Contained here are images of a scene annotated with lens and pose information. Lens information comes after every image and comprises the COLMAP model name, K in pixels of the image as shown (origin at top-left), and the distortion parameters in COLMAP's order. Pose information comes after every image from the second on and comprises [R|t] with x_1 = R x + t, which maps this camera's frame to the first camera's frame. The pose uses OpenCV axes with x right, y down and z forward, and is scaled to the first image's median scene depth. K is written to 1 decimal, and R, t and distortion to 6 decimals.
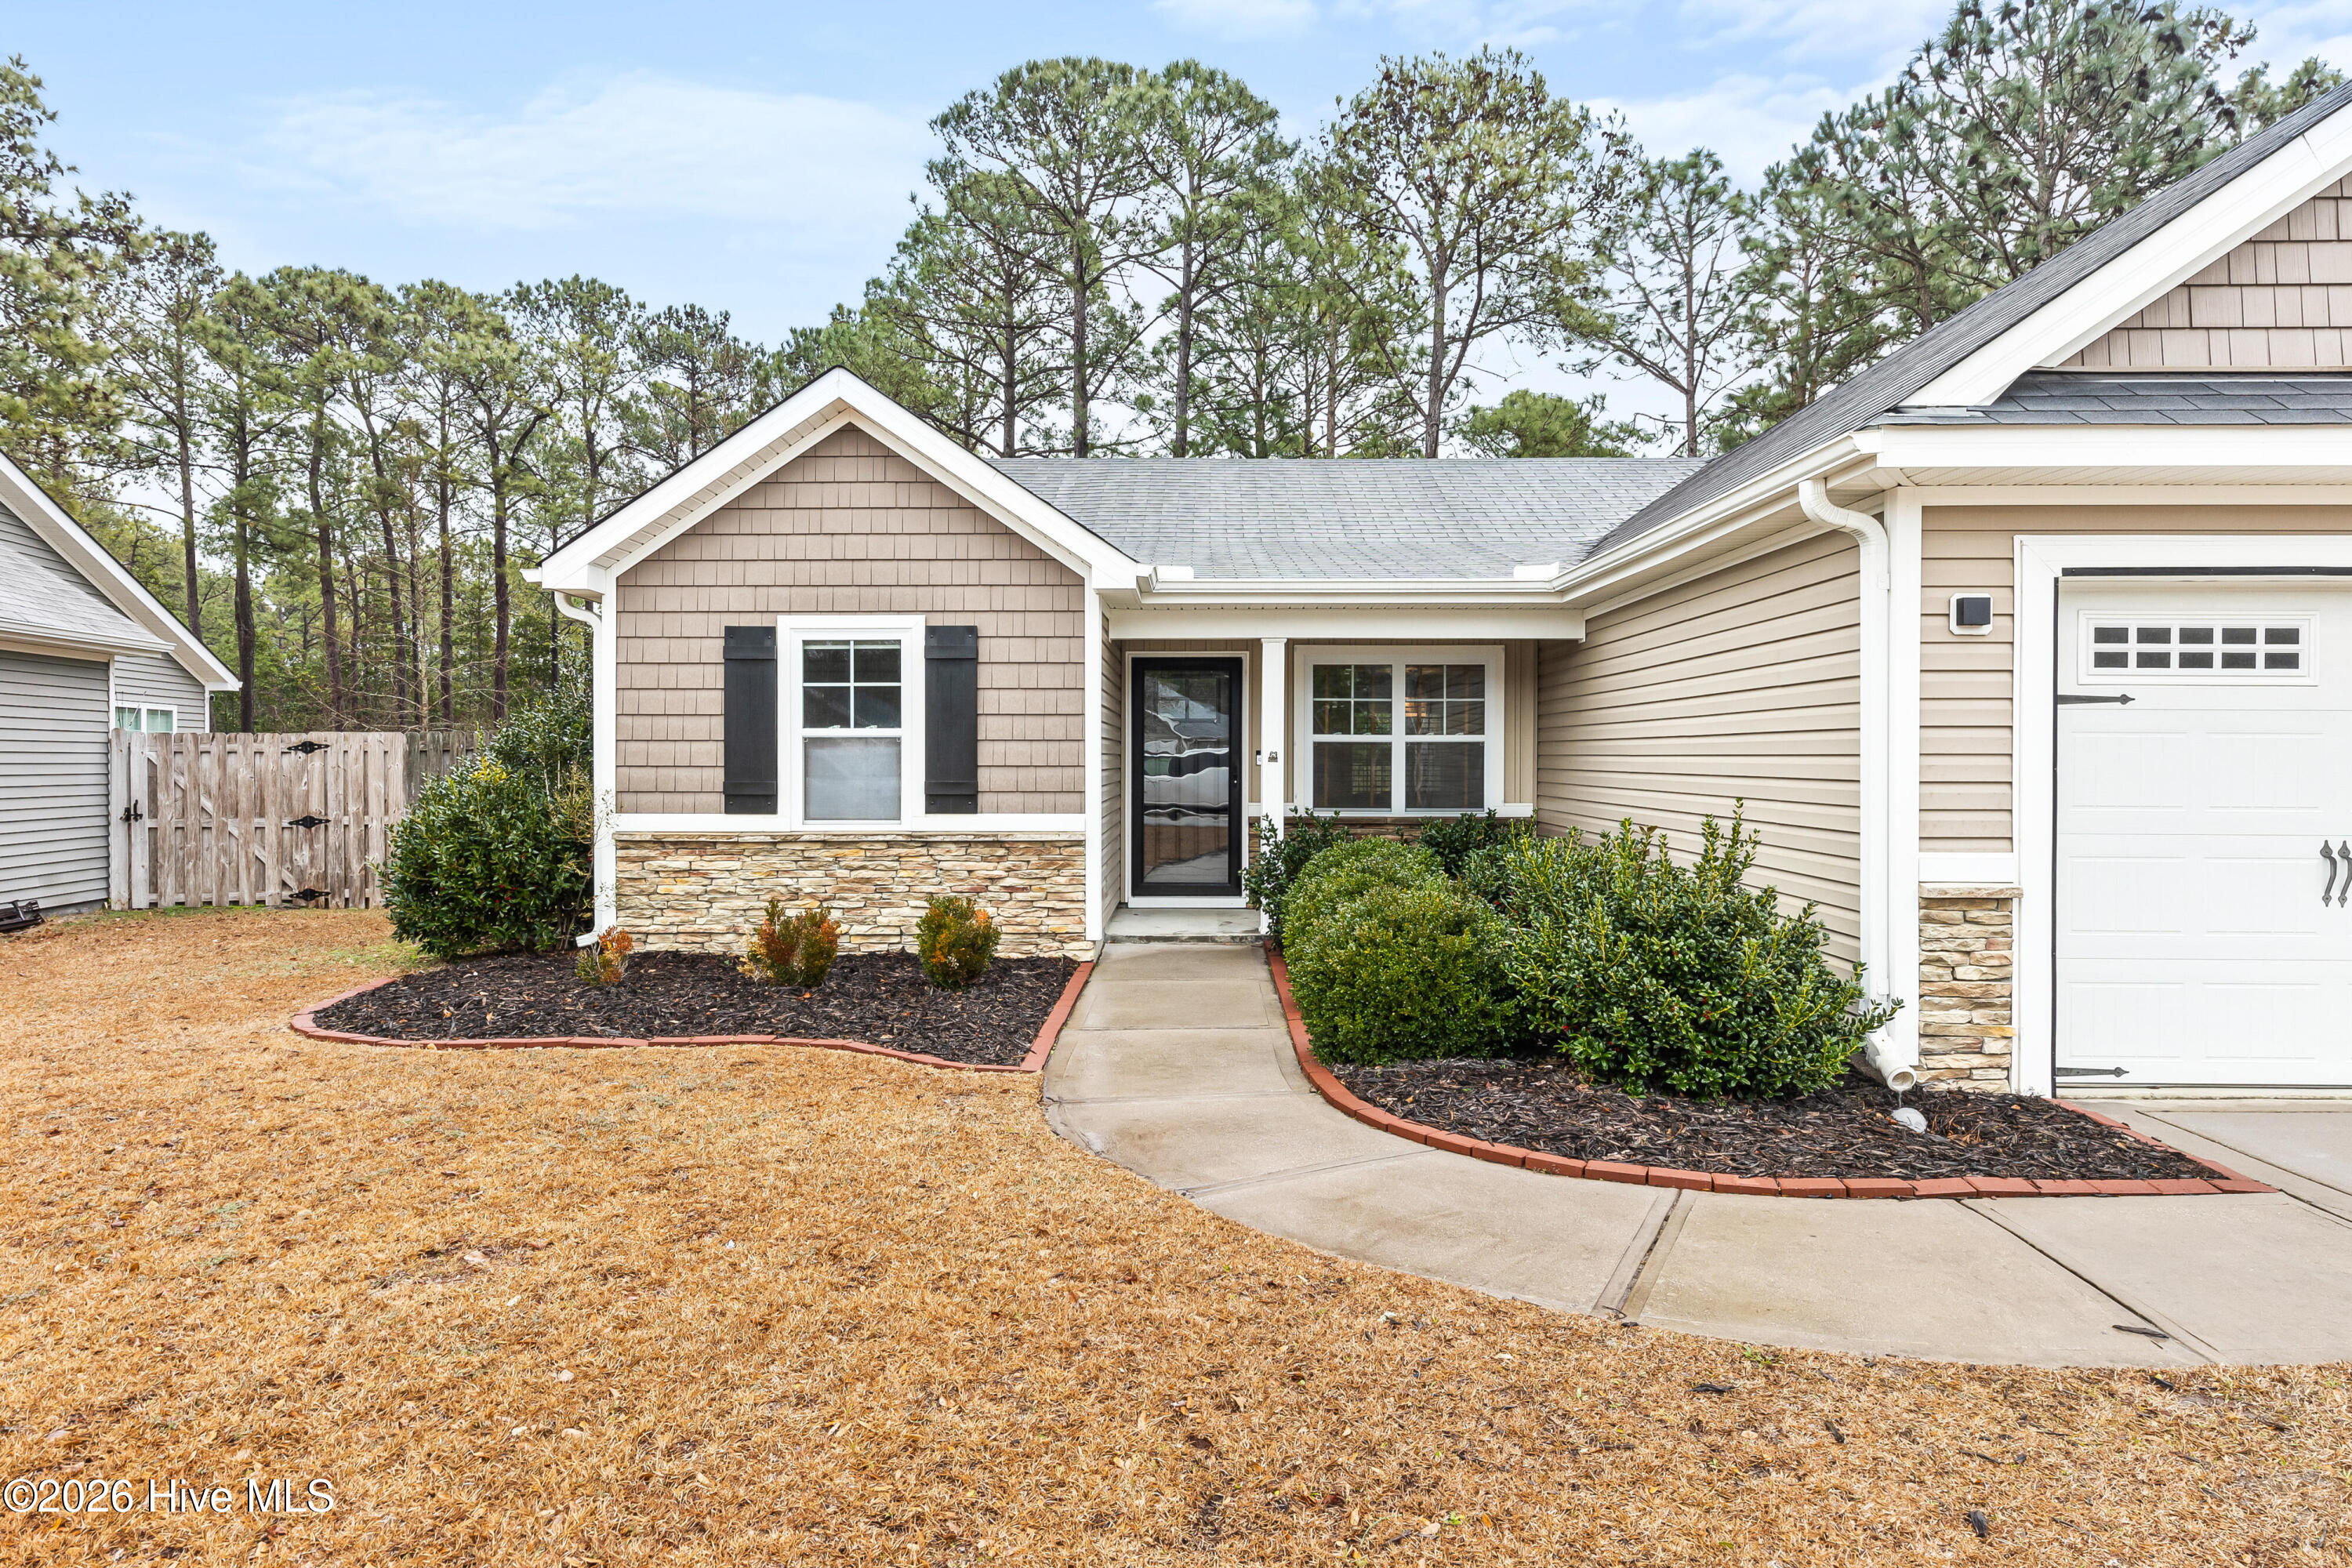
lens RADIAL K [[1326.8, 0, 1184.0], [0, 1326.8, 780.0], [0, 0, 1]] dist [0.002216, 0.000661]
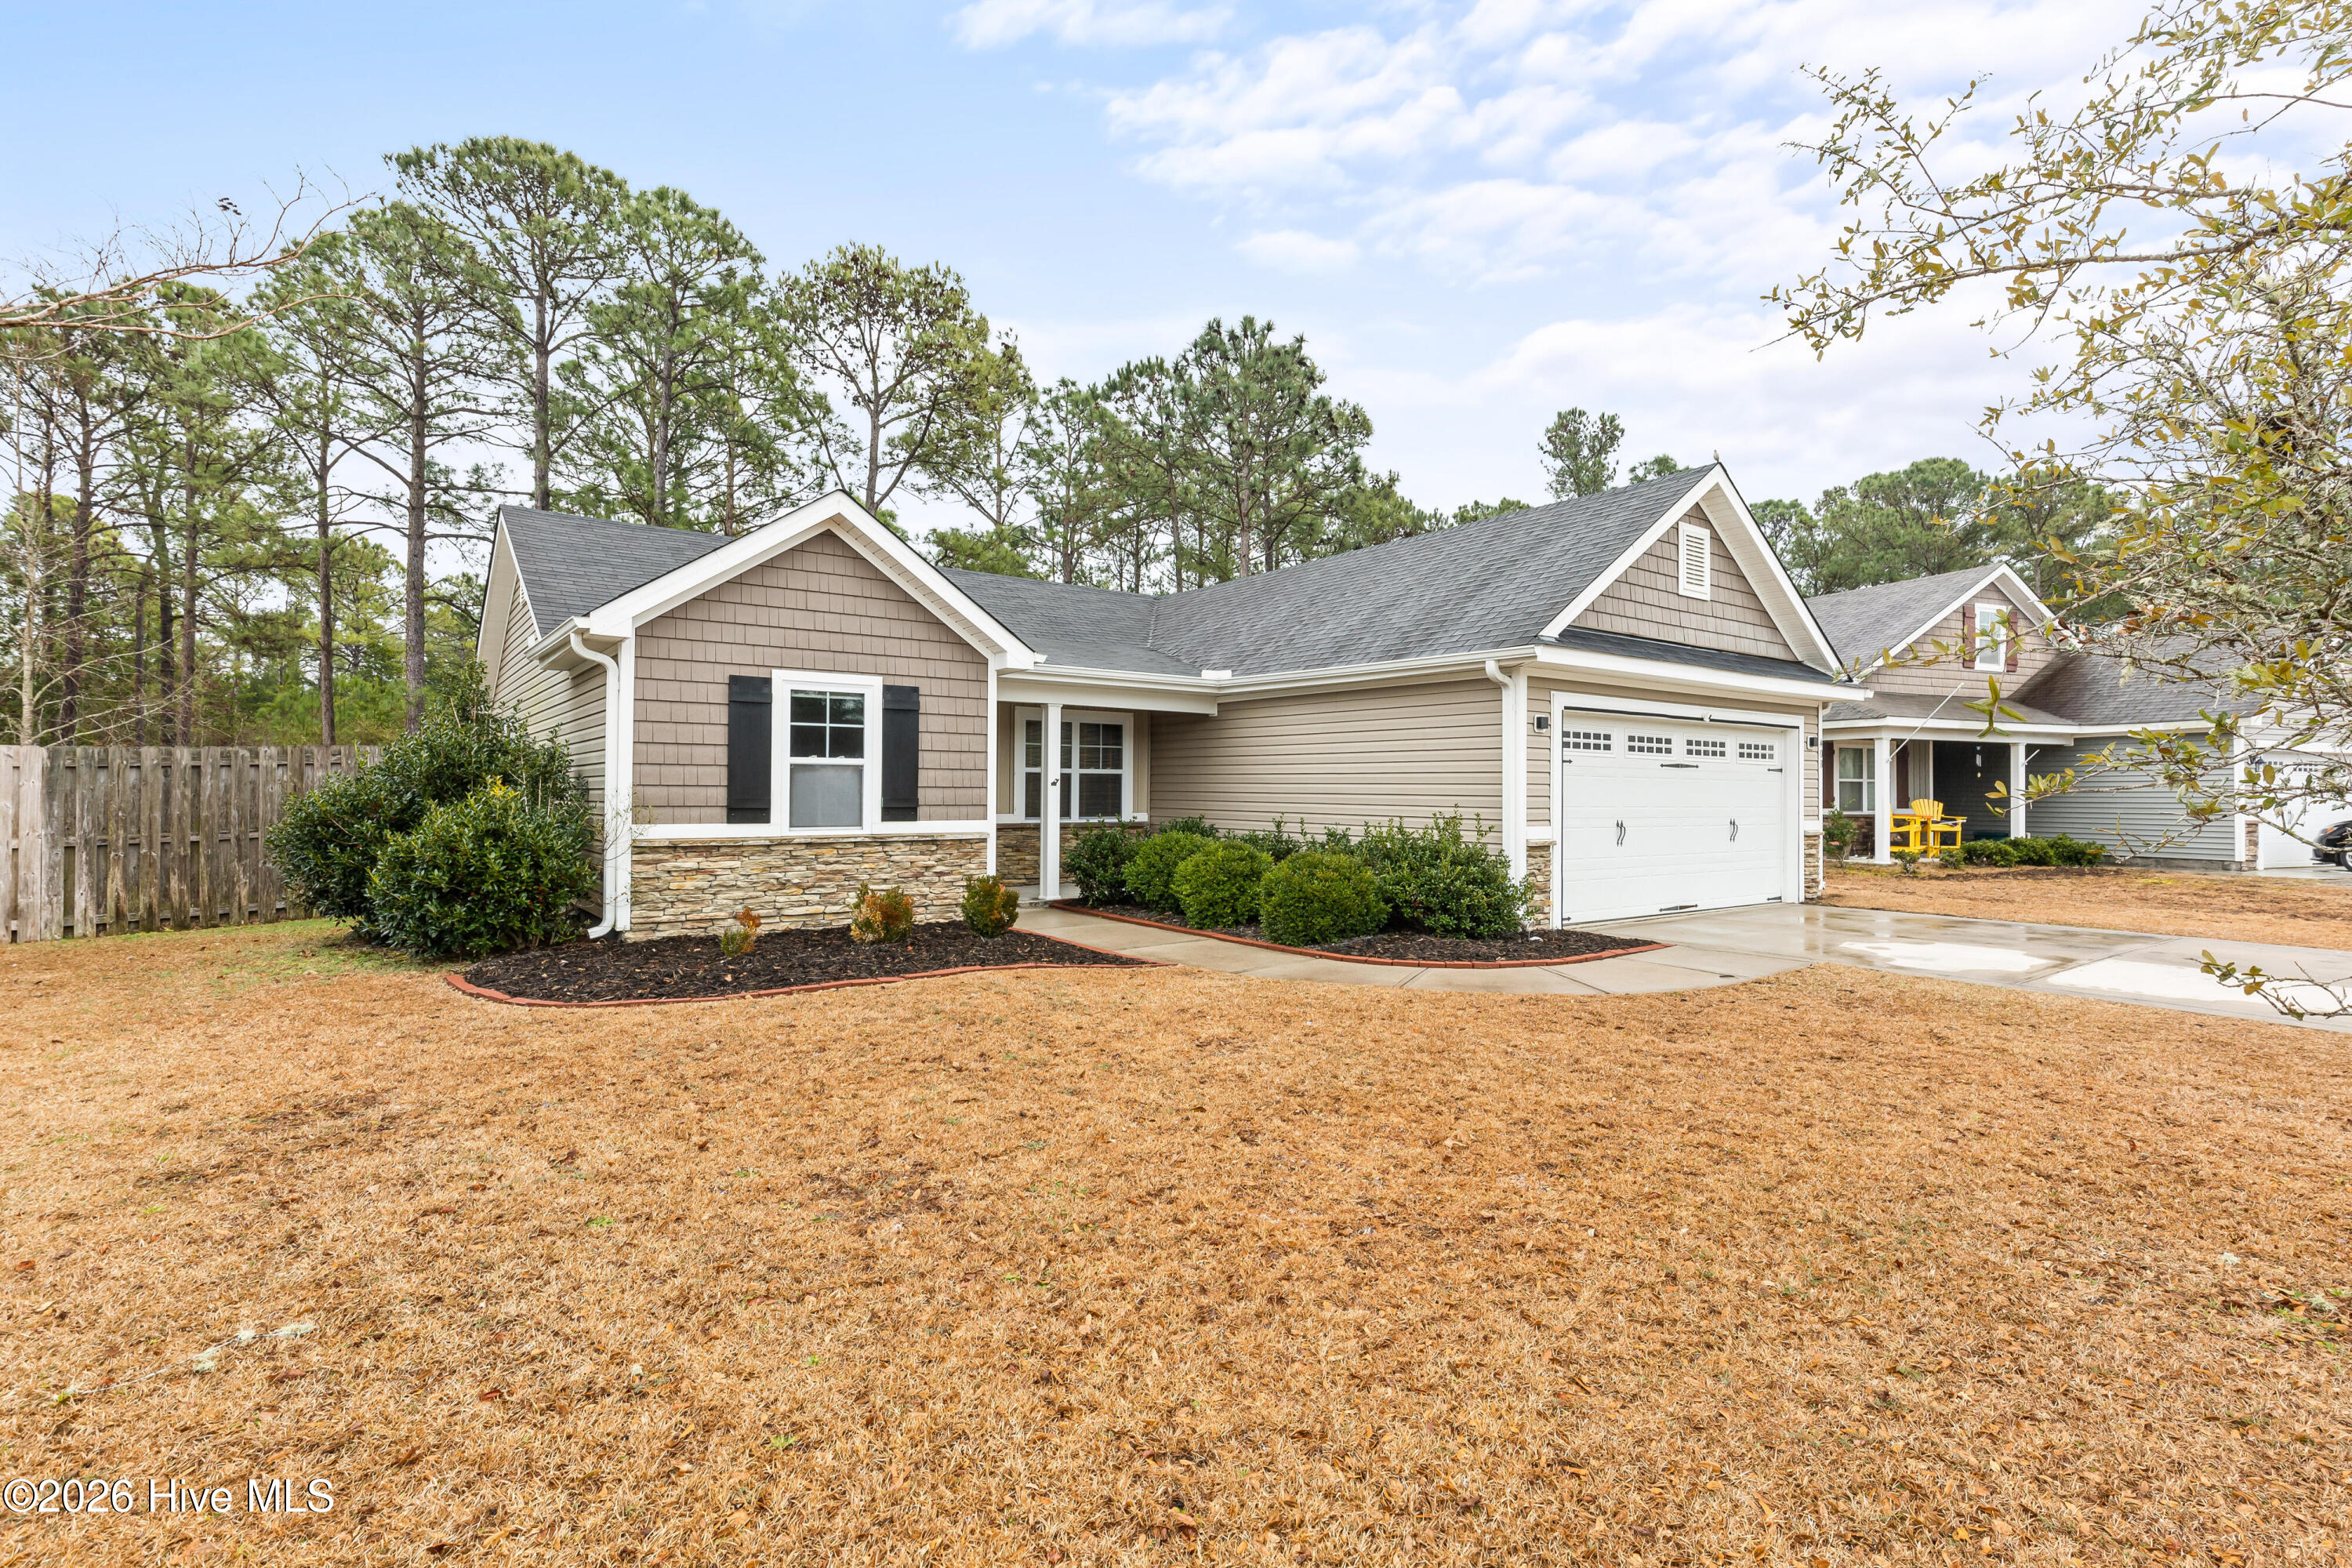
lens RADIAL K [[1090.6, 0, 1171.9], [0, 1090.6, 782.6], [0, 0, 1]] dist [0.001458, 0.000168]
pose [[0.802602, 0.009305, 0.596442, -0.626151], [0.002376, 0.999821, -0.018795, 0.007119], [-0.596510, 0.016502, 0.802436, -0.084133]]
